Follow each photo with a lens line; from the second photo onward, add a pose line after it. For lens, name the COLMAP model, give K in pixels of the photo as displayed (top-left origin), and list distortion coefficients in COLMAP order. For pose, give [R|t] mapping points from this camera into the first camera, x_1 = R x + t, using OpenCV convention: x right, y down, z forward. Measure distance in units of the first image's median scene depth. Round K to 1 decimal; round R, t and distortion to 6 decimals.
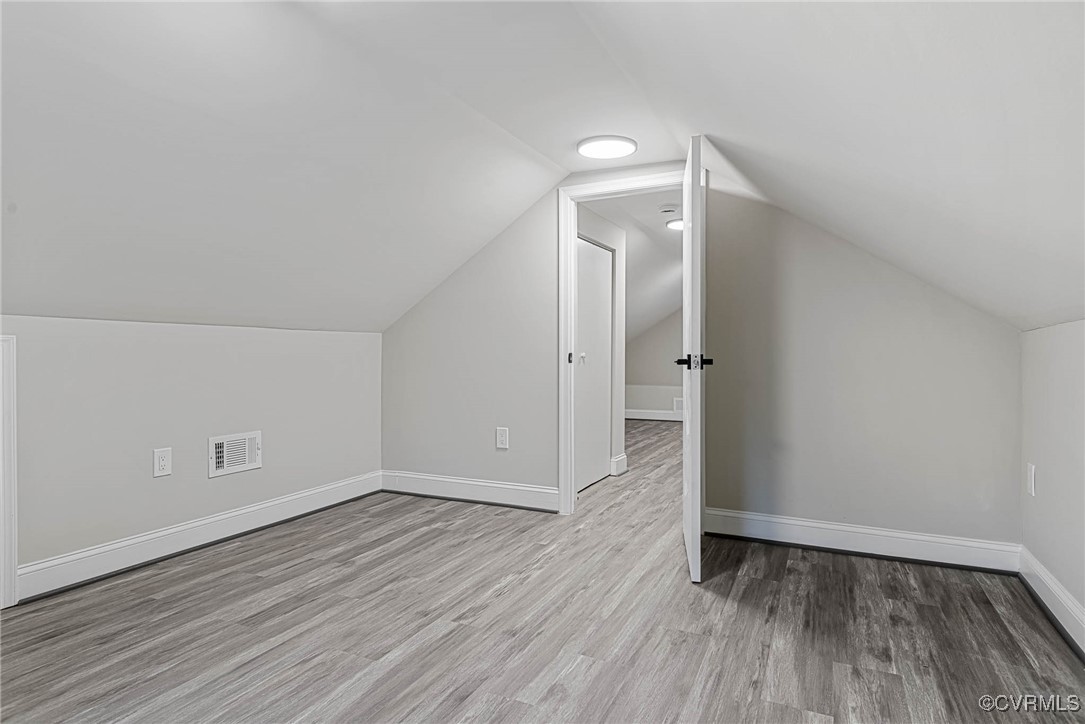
lens RADIAL K [[611.8, 0, 545.4], [0, 611.8, 354.8], [0, 0, 1]] dist [0.023908, -0.008896]
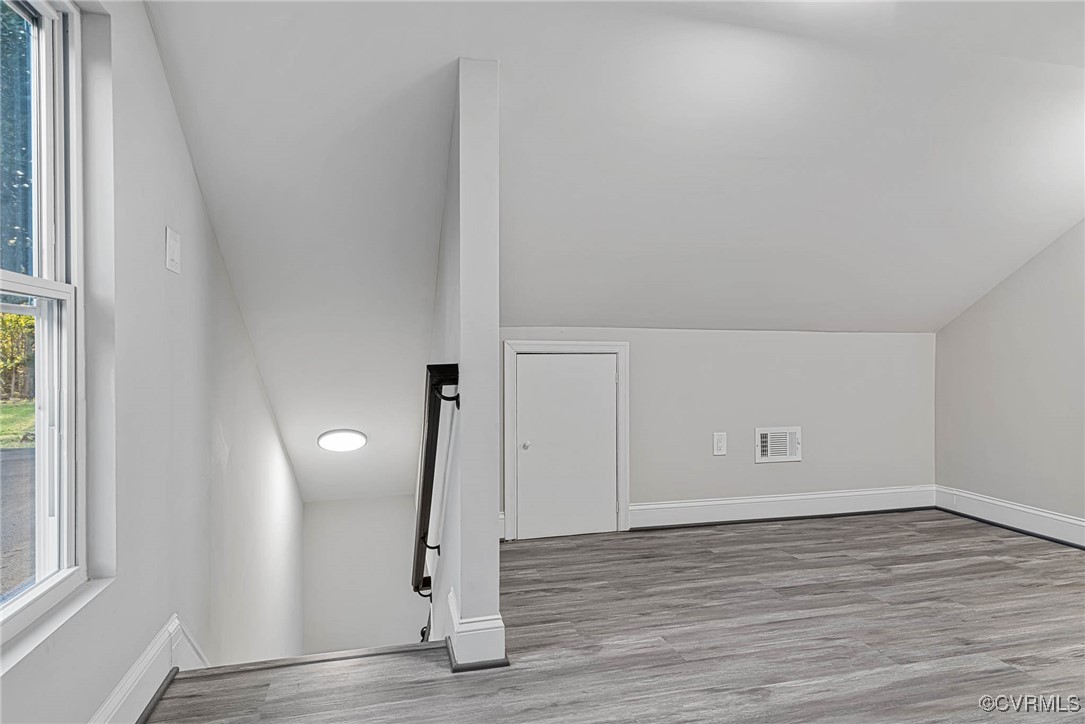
lens RADIAL K [[611.8, 0, 542.6], [0, 611.8, 358.5], [0, 0, 1]] dist [0.023908, -0.008896]
pose [[0.656577, 0.010735, -0.754182, 0.072731], [-0.008146, 0.999941, 0.007141, -0.001237], [0.754215, 0.001455, 0.656626, -0.071881]]
